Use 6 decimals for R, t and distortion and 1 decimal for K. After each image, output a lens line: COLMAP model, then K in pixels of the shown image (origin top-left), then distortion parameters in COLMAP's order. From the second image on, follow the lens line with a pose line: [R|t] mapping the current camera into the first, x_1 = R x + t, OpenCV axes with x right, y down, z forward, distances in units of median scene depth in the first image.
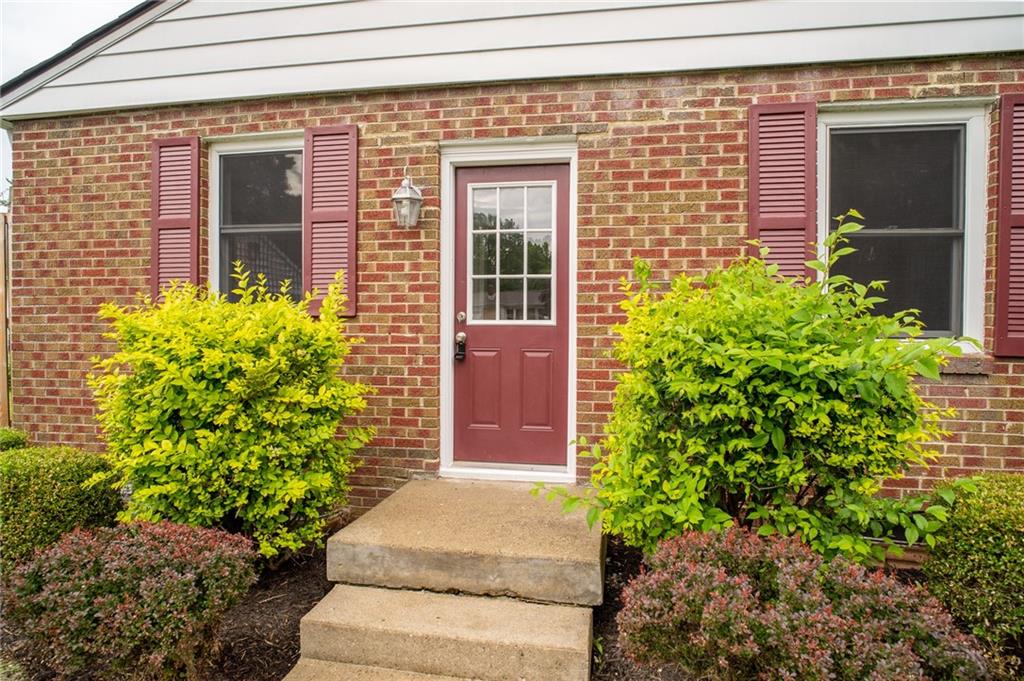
lens RADIAL K [[524.1, 0, 511.7], [0, 524.1, 348.8], [0, 0, 1]] dist [-0.019117, 0.000985]
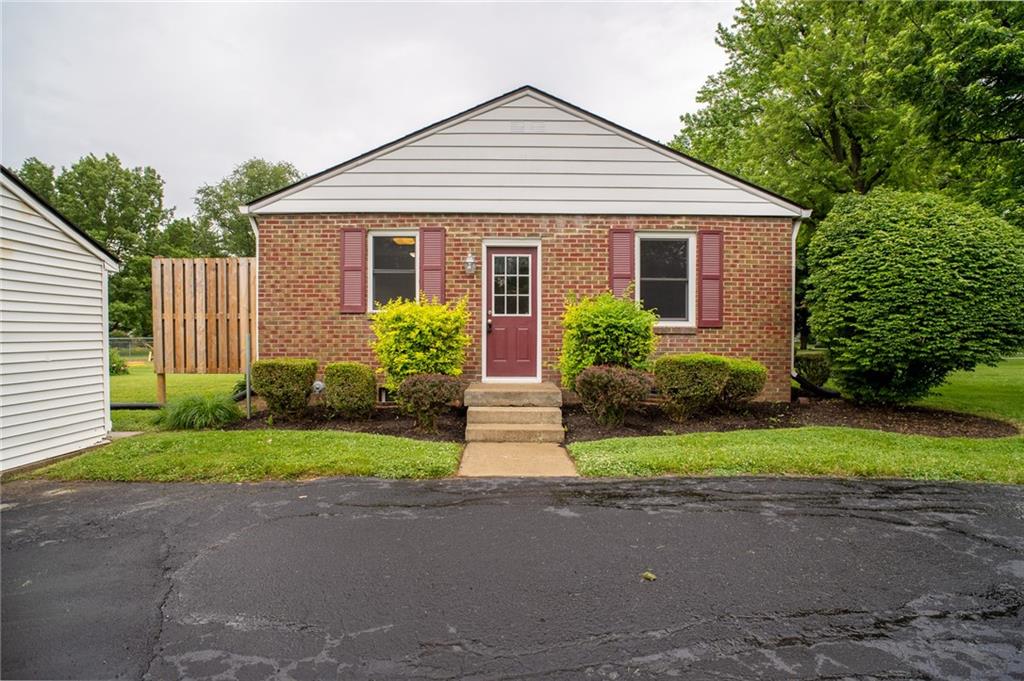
lens RADIAL K [[361.2, 0, 512.0], [0, 361.2, 340.5], [0, 0, 1]] dist [-0.000590, 0.000026]
pose [[0.989919, -0.009052, 0.141348, -0.239332], [0.008817, 0.999959, 0.002283, 0.060704], [-0.141362, -0.001014, 0.989957, -0.607514]]
